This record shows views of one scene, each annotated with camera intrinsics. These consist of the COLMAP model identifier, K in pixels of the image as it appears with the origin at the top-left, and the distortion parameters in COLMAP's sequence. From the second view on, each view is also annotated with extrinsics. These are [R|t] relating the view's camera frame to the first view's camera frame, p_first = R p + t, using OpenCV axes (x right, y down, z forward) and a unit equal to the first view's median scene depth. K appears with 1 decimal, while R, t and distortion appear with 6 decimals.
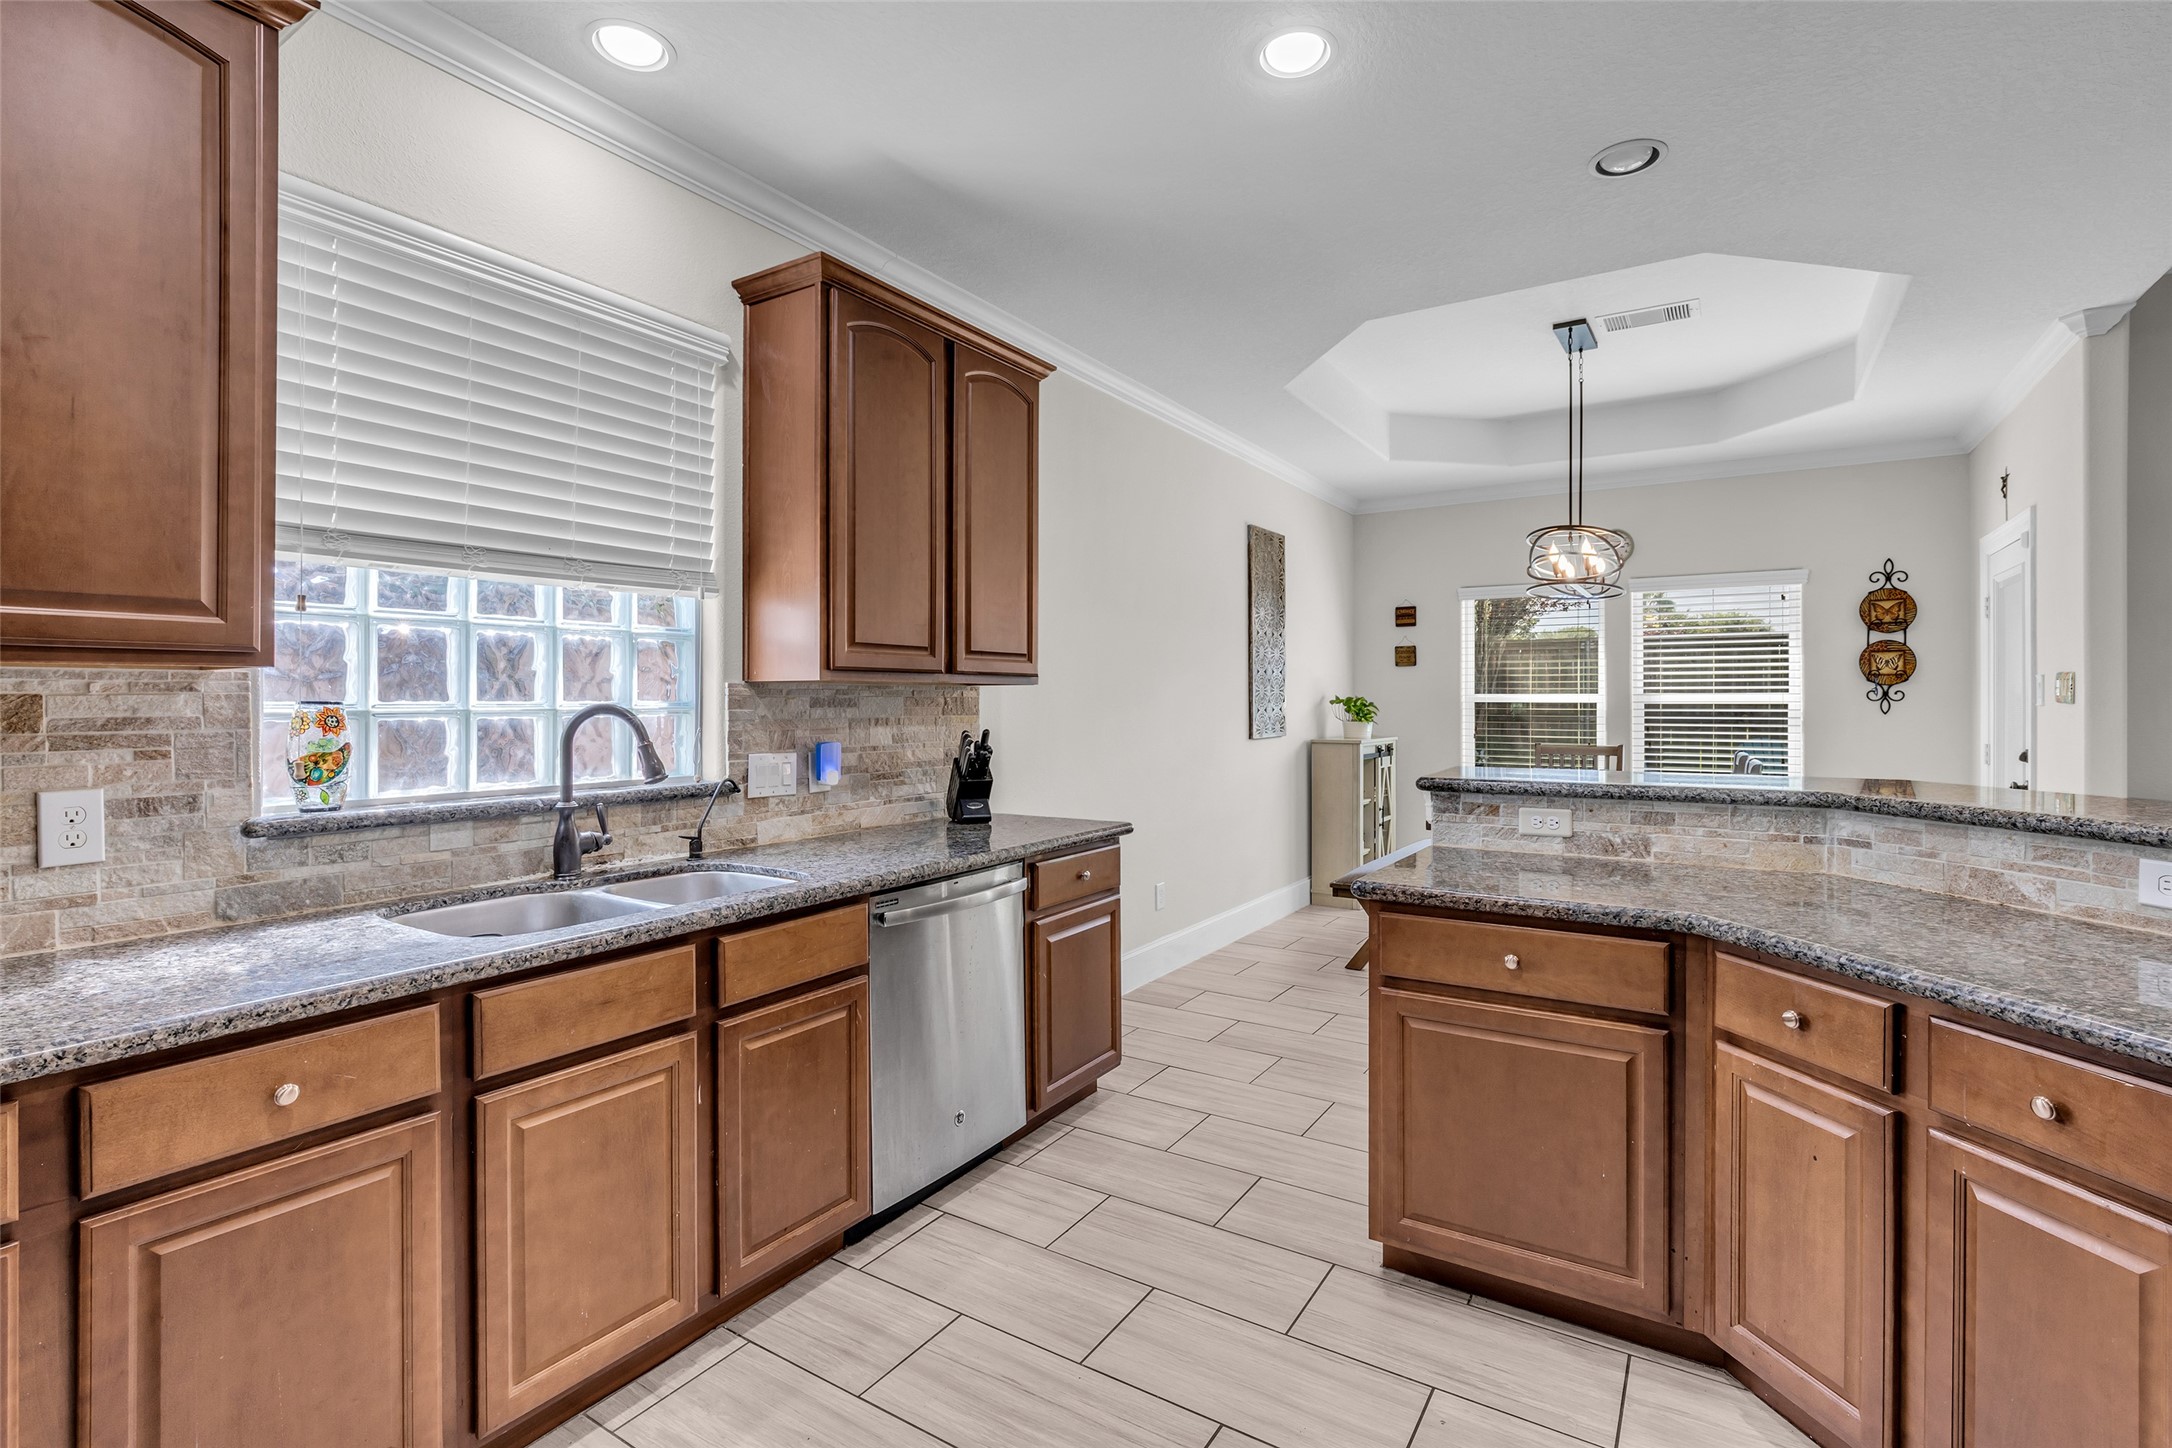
lens RADIAL K [[993.9, 0, 1086.1], [0, 993.9, 697.6], [0, 0, 1]] dist [-0.017063, 0.000370]
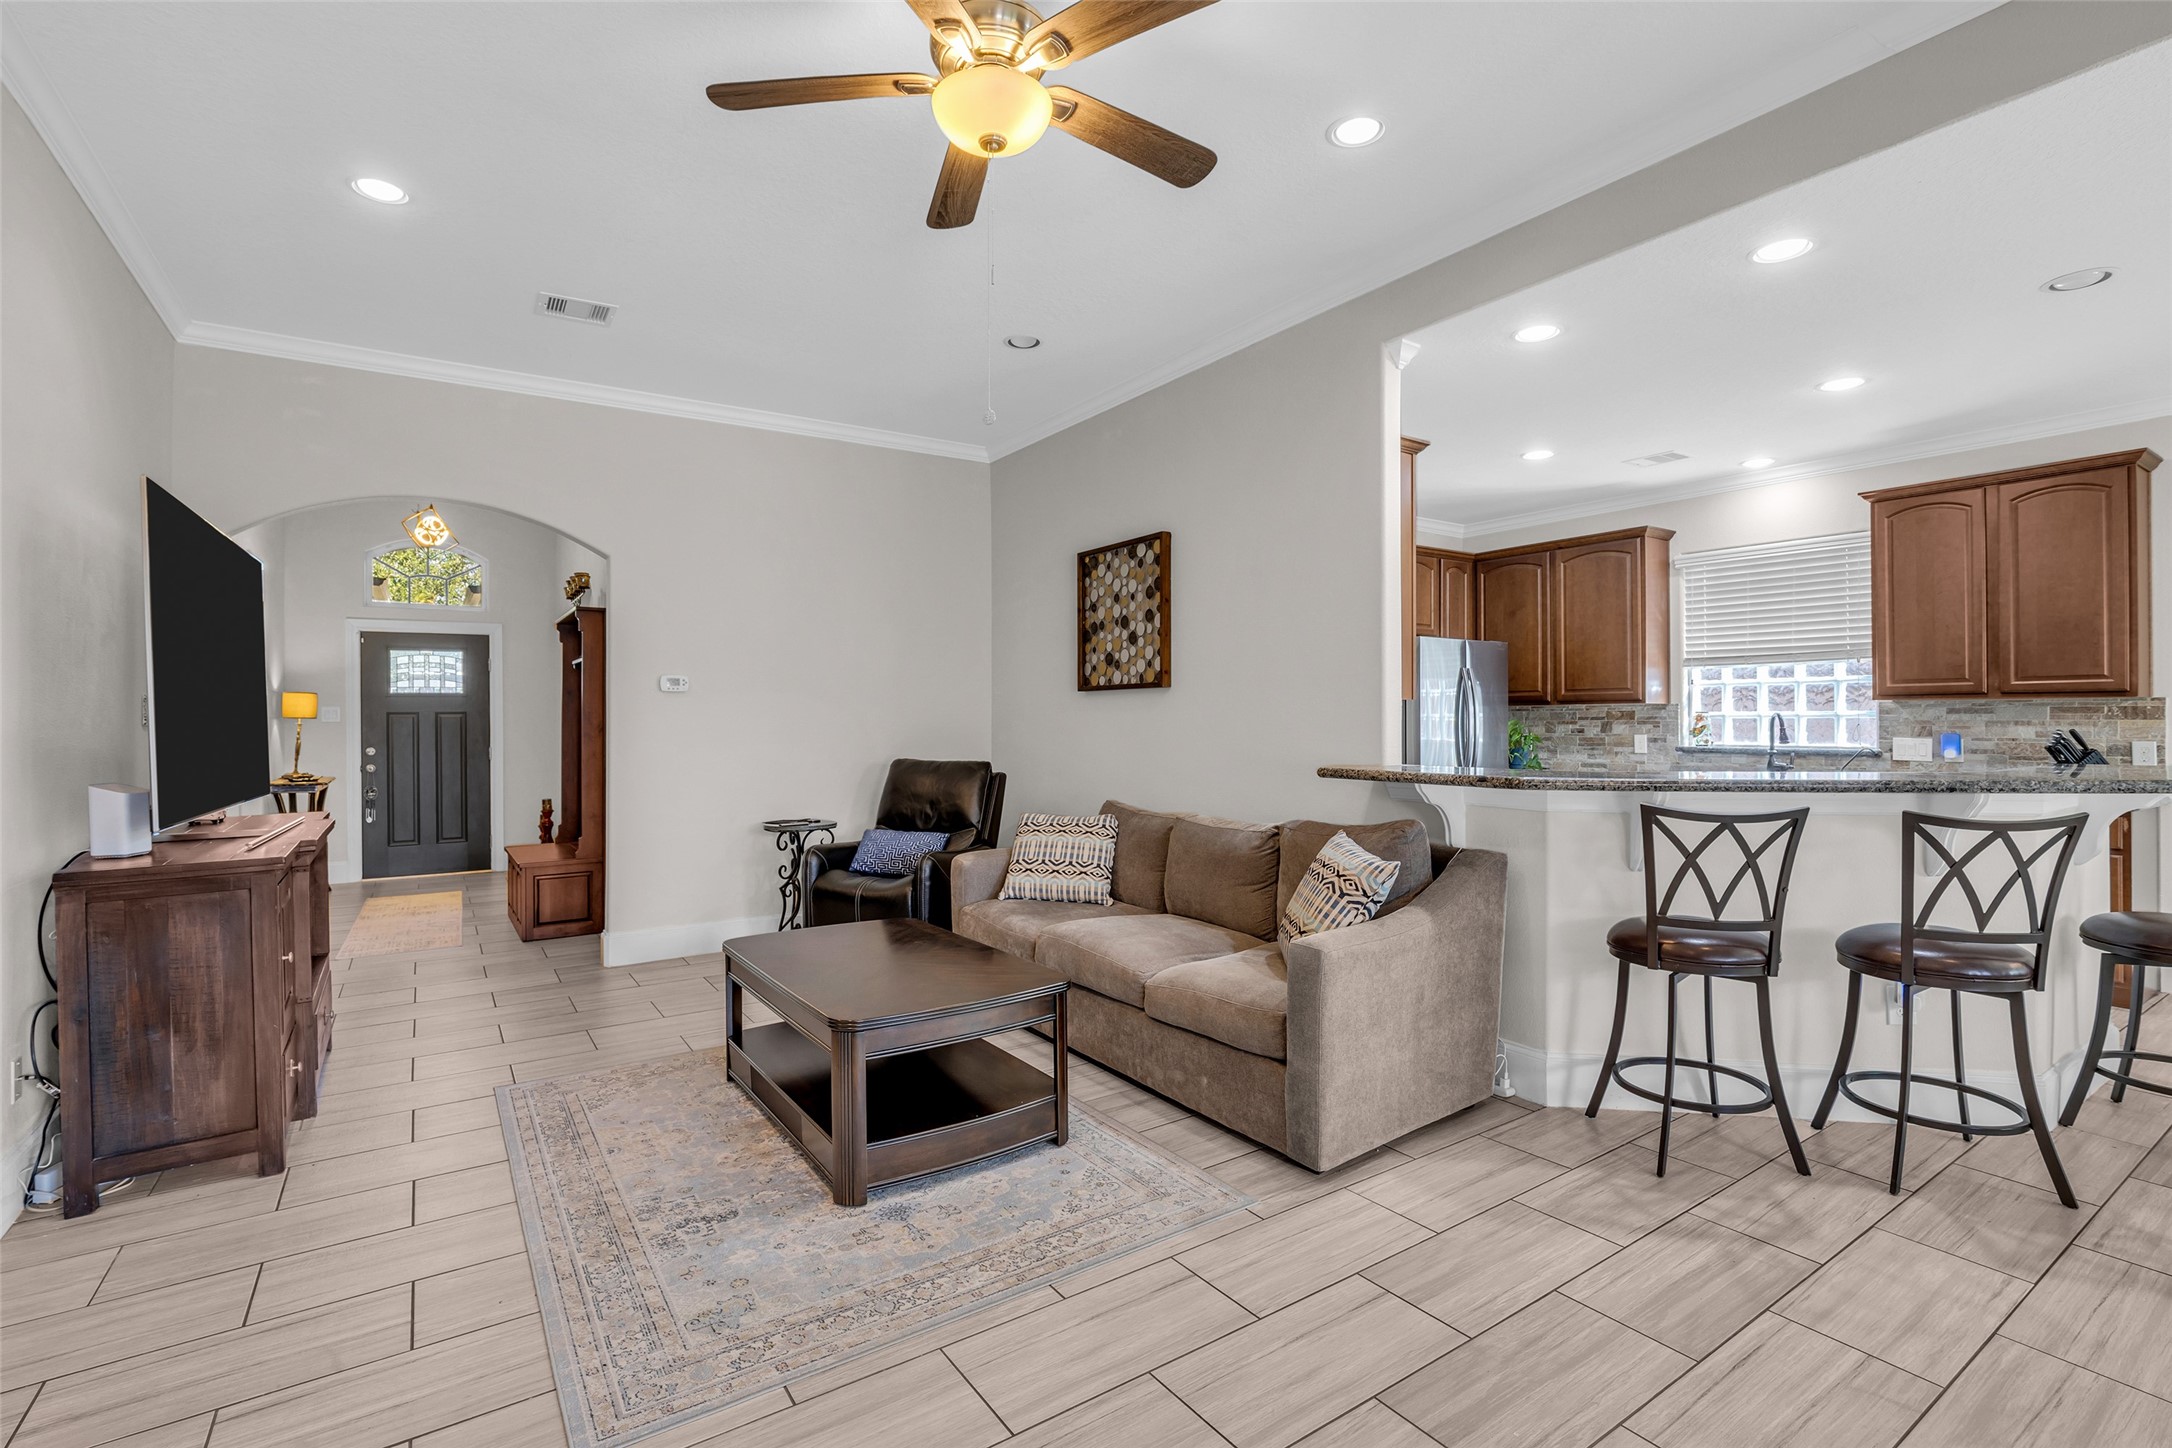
lens RADIAL K [[993.4, 0, 1086.7], [0, 993.4, 715.6], [0, 0, 1]] dist [-0.019765, 0.005047]
pose [[-0.390367, -0.000697, -0.920659, 1.545642], [0.006831, 0.999970, -0.003654, 0.007321], [0.920634, -0.007715, -0.390350, 0.215214]]
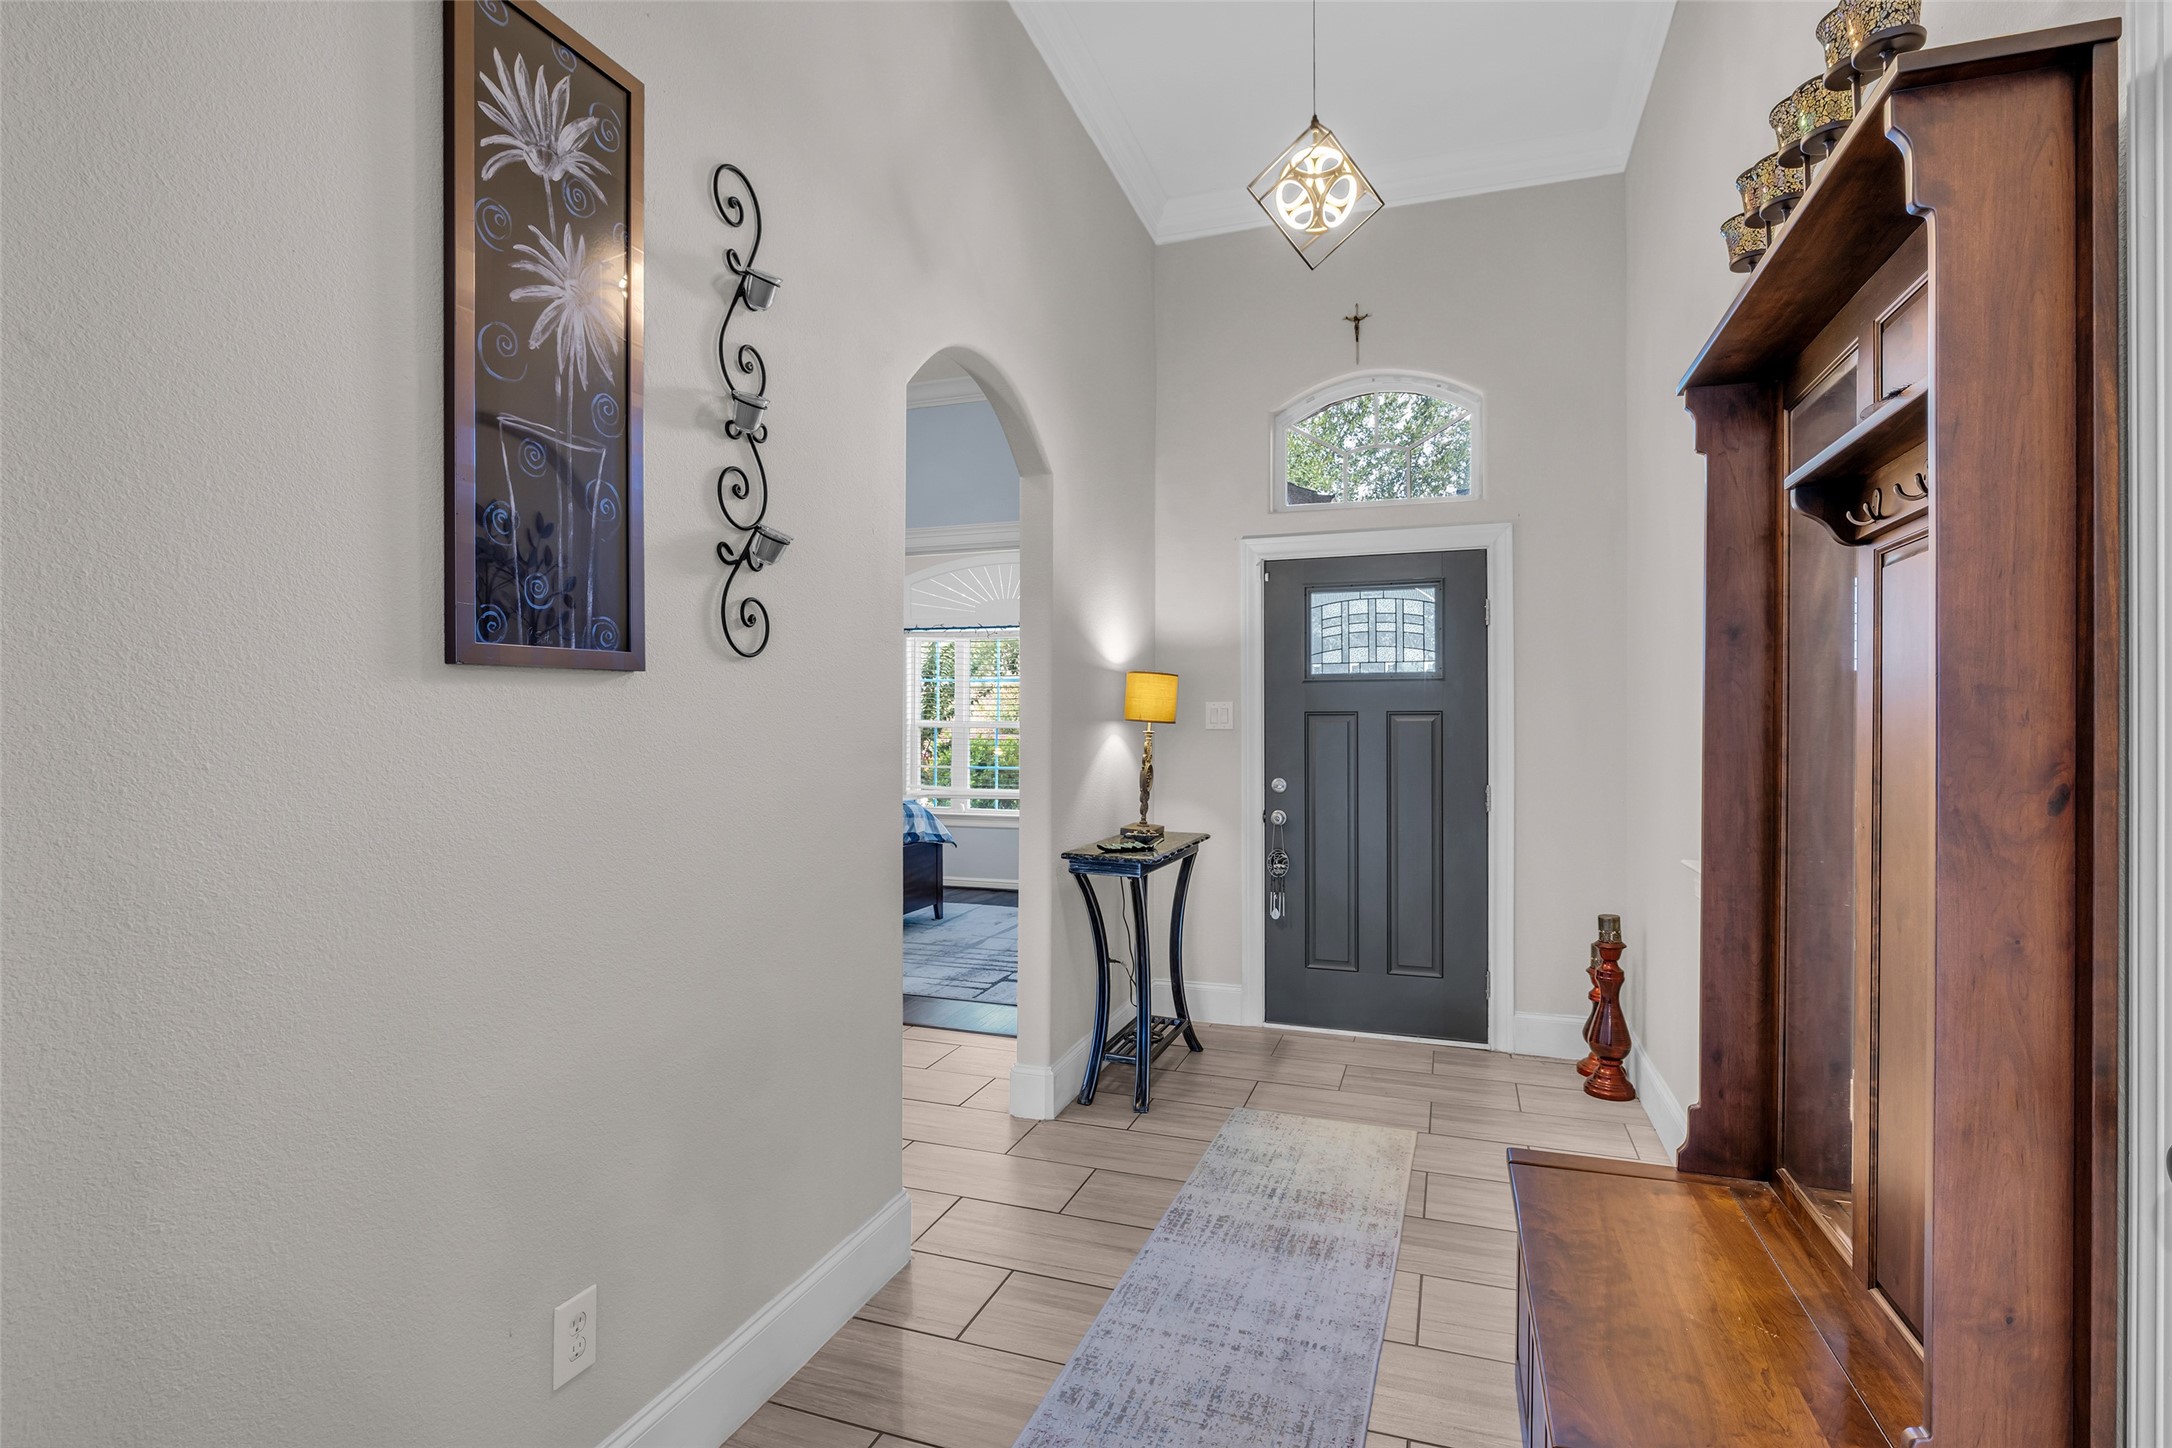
lens RADIAL K [[1036.6, 0, 1086.6], [0, 1036.6, 724.9], [0, 0, 1]] dist [-0.001000, 0.000159]
pose [[-0.971827, -0.004120, -0.235661, 0.676730], [-0.003161, 0.999985, -0.004444, 0.002680], [0.235676, -0.003574, -0.971825, -0.947828]]
